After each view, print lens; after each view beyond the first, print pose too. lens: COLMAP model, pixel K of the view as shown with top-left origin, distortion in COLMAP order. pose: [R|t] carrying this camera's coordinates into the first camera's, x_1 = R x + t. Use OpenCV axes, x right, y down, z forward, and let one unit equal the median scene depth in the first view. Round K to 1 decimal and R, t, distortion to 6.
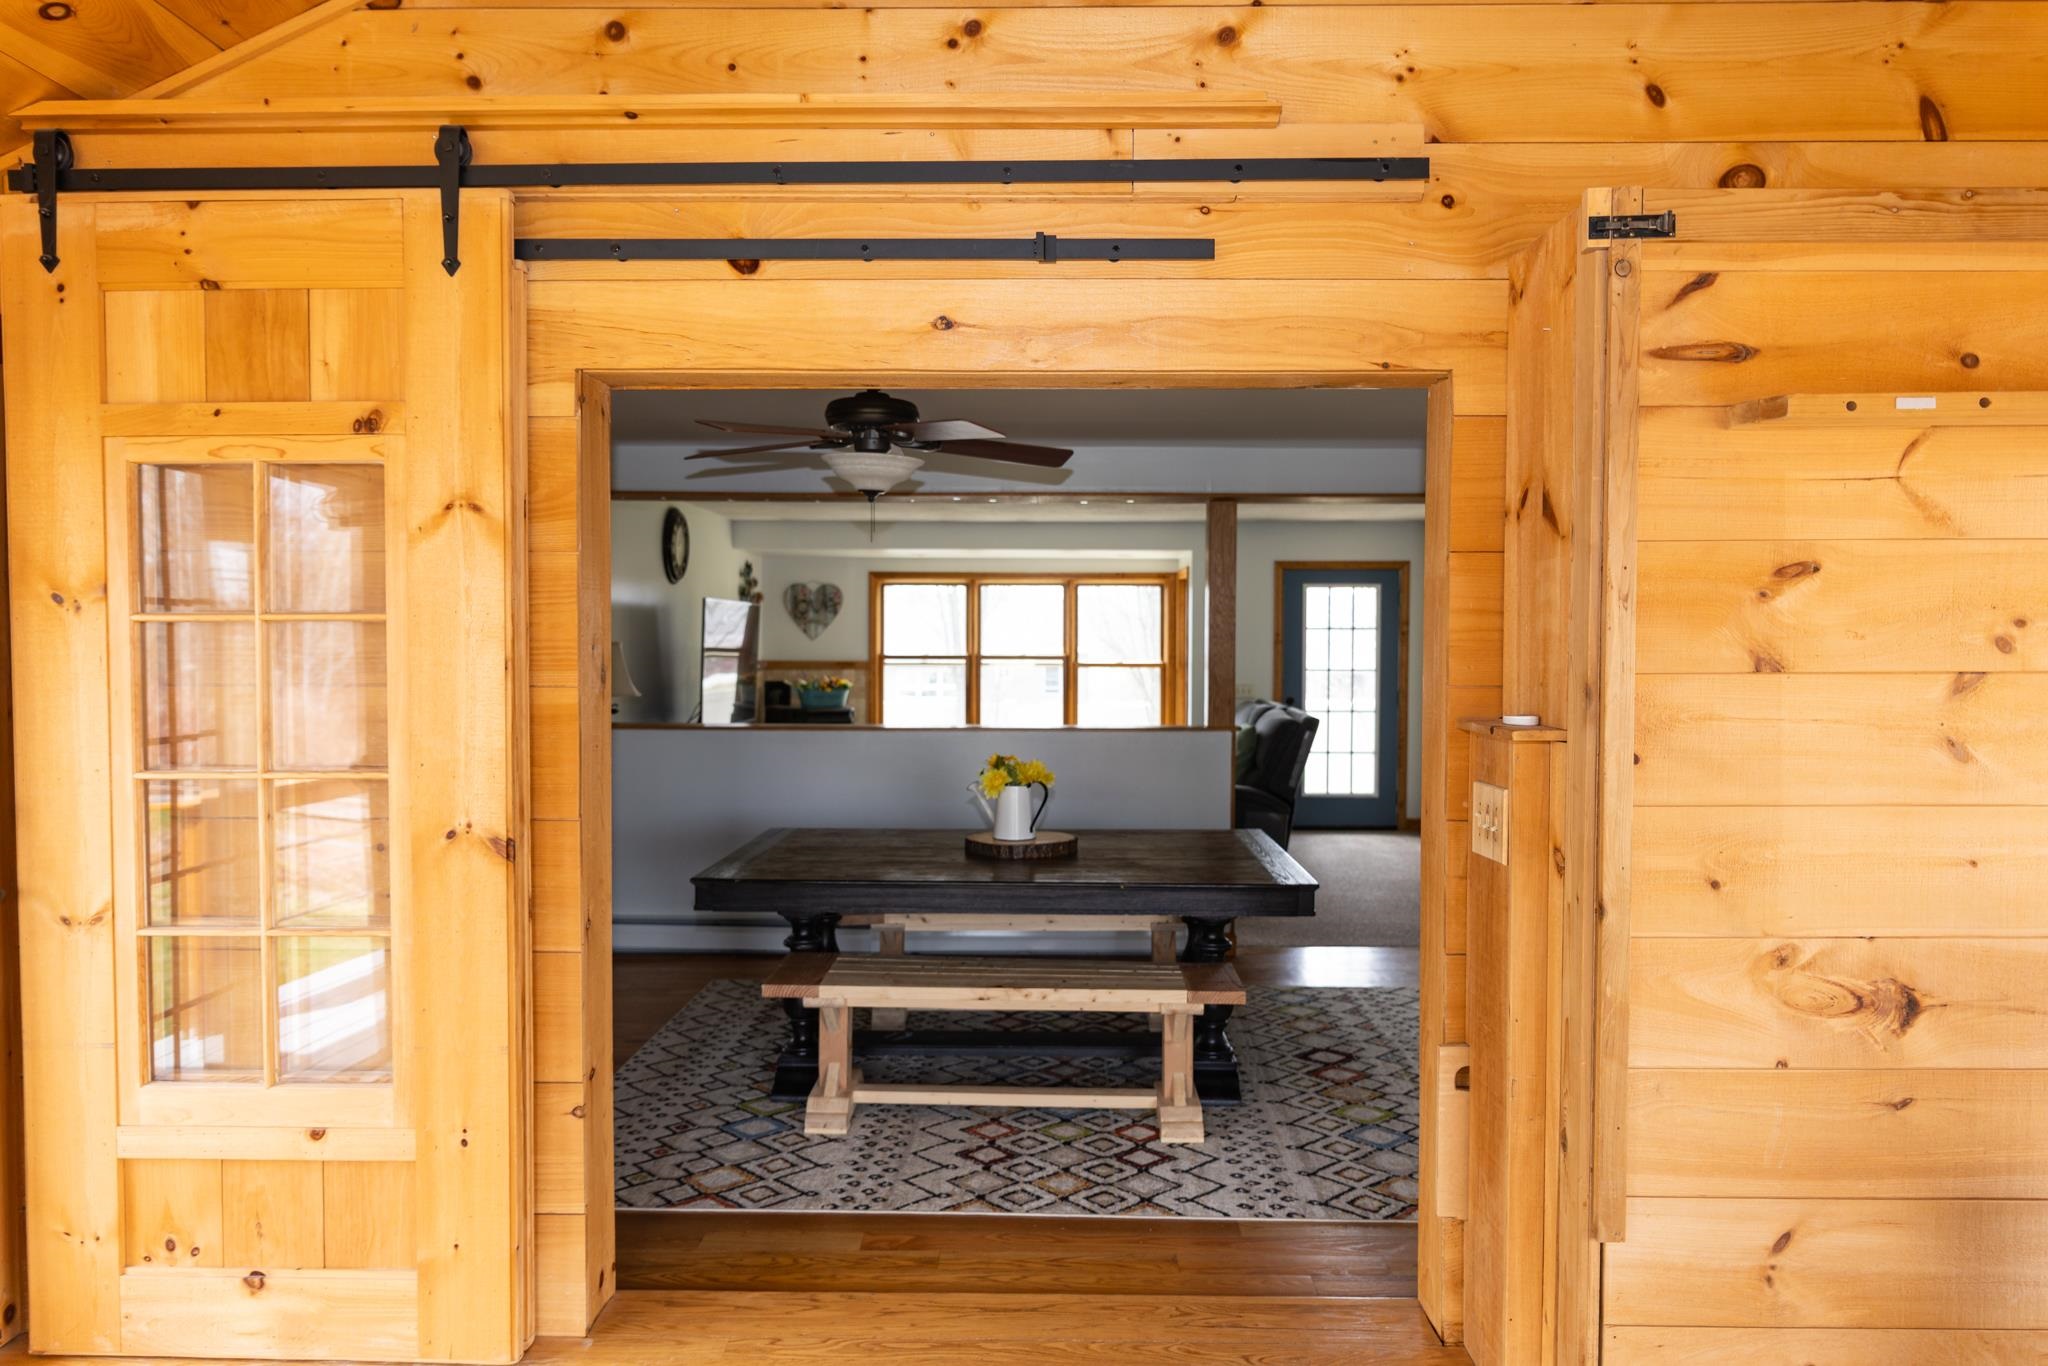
lens RADIAL K [[1351.9, 0, 1025.4], [0, 1351.9, 677.6], [0, 0, 1]] dist [0.005788, -0.002614]
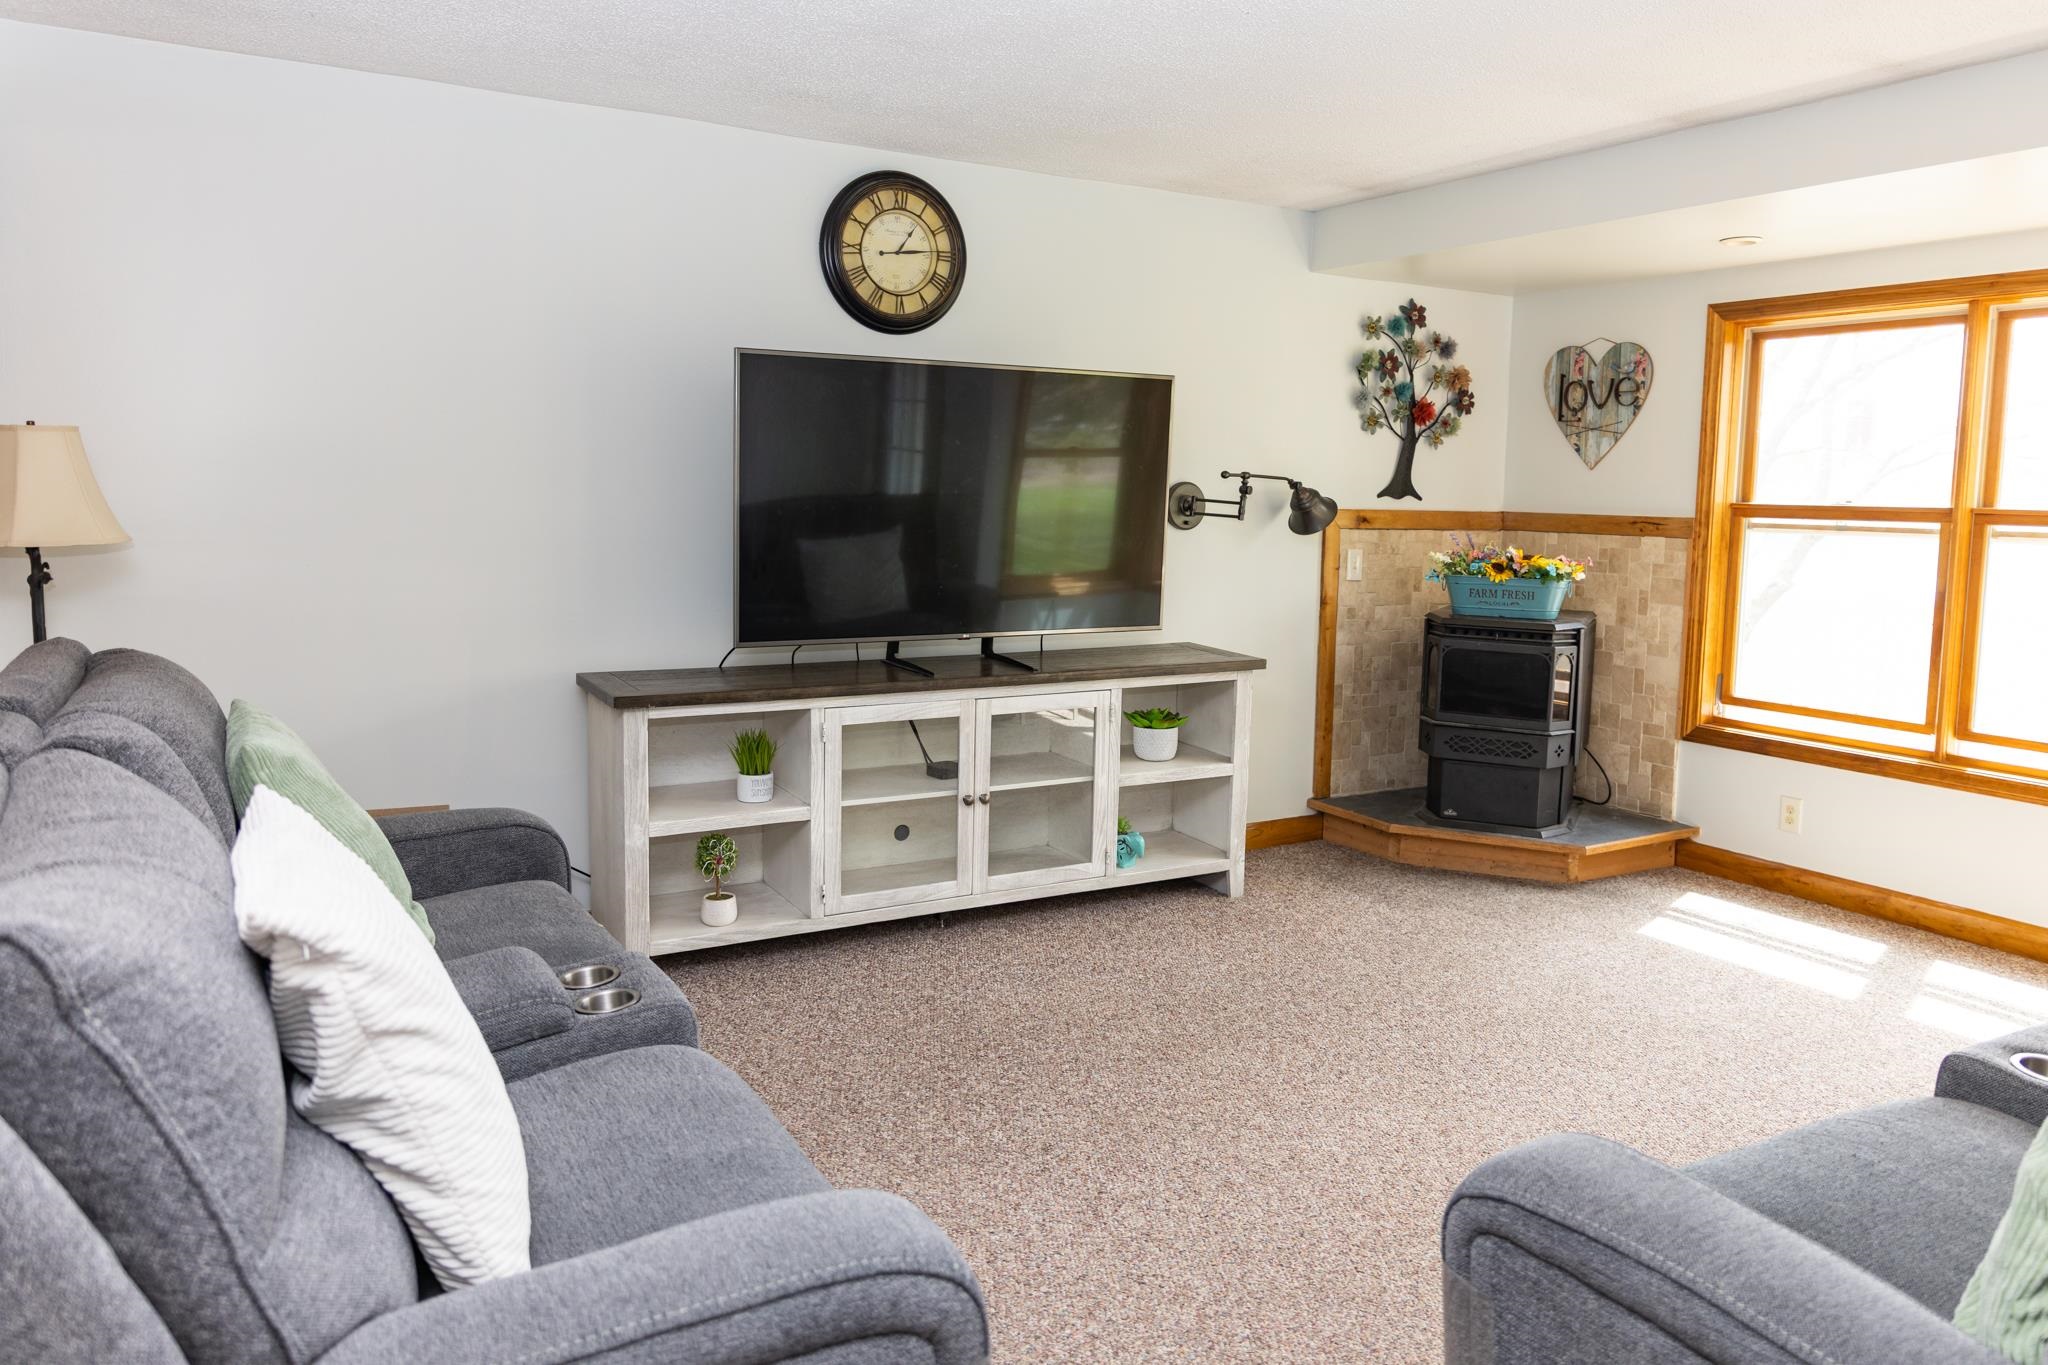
lens RADIAL K [[1466.4, 0, 1028.3], [0, 1466.4, 638.8], [0, 0, 1]] dist [0.009754, 0.003760]
pose [[0.541499, 0.102415, -0.834440, 0.694525], [-0.043766, 0.994640, 0.093676, -0.038150], [0.839561, -0.014206, 0.543079, 2.458175]]
